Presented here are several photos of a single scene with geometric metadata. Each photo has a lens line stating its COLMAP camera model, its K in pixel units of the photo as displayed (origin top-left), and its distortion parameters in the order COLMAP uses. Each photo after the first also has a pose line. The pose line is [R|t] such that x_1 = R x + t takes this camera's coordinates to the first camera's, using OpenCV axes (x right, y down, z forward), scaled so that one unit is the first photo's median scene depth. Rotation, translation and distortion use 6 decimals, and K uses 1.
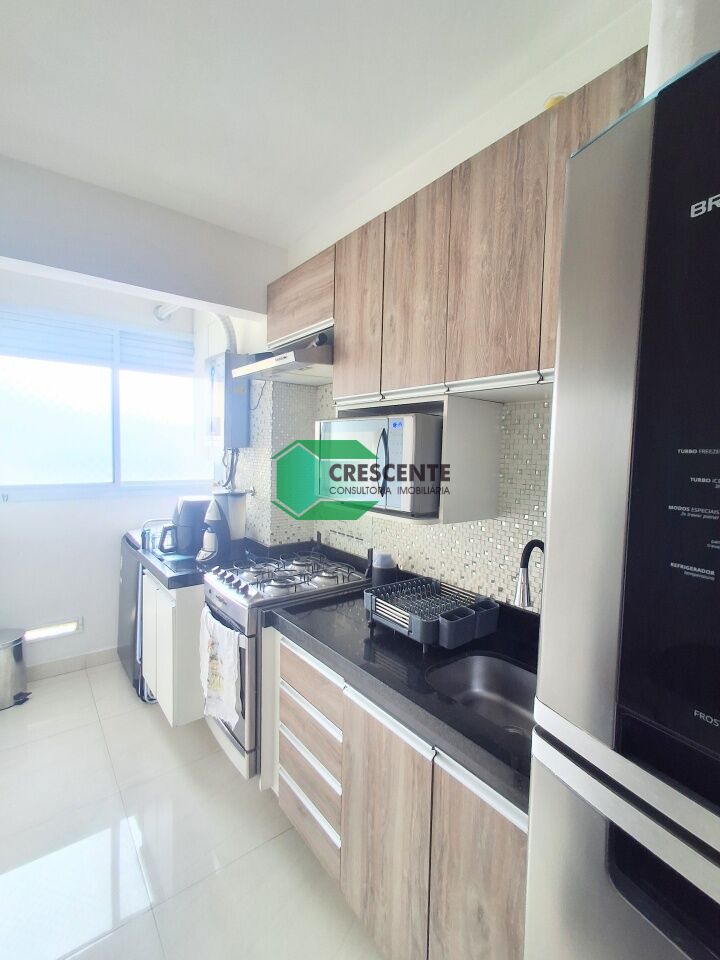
lens RADIAL K [[438.6, 0, 360.0], [0, 438.6, 480.0], [0, 0, 1]] dist [-0.003781, 0.005572]
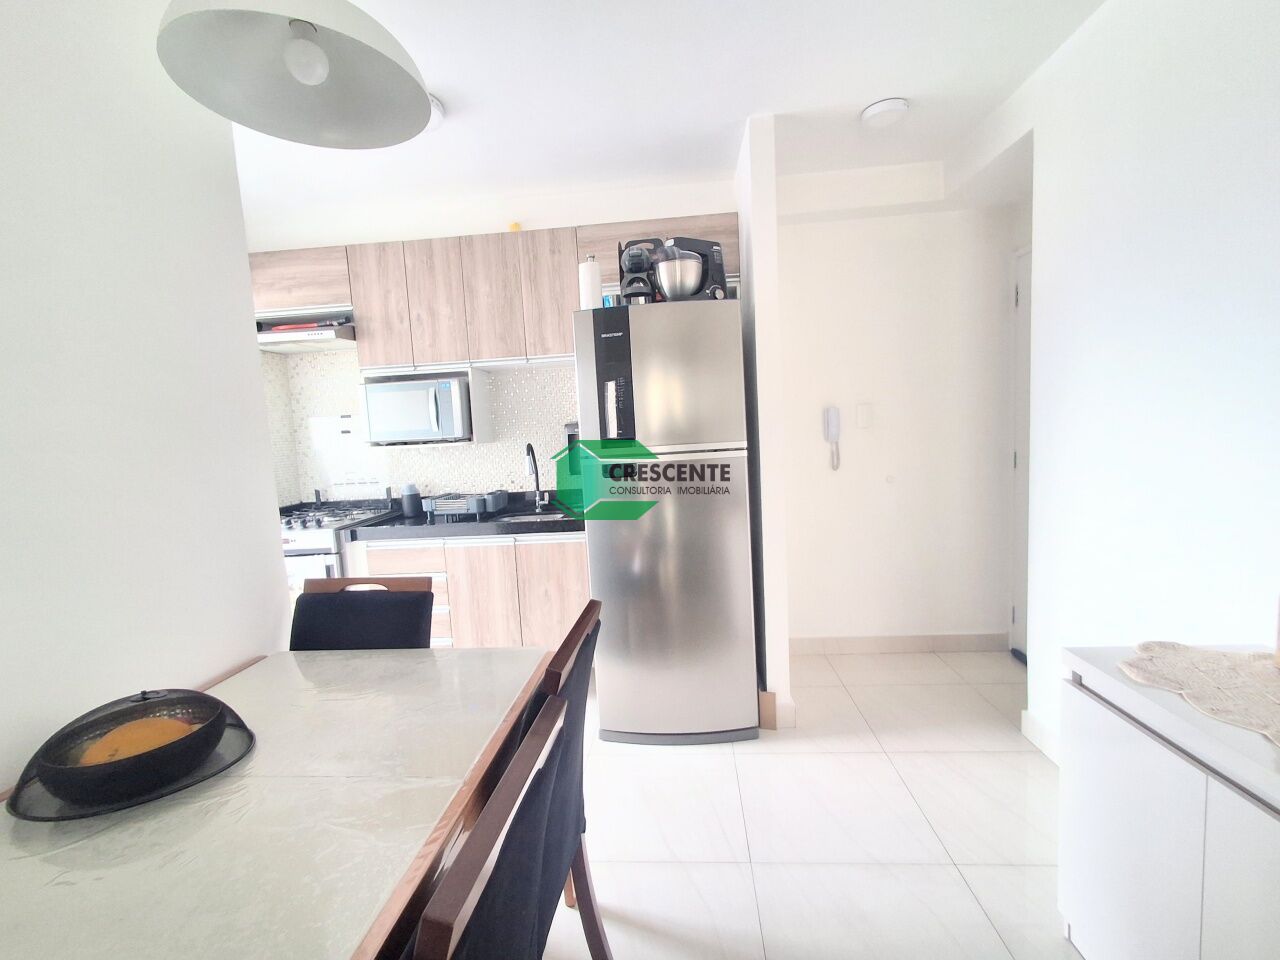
lens RADIAL K [[584.8, 0, 632.4], [0, 584.8, 483.9], [0, 0, 1]] dist [-0.003781, 0.005572]
pose [[0.681855, -0.125039, 0.720721, -1.014418], [0.112866, 0.991467, 0.065232, 0.168131], [-0.722728, 0.036866, 0.690149, -0.956845]]
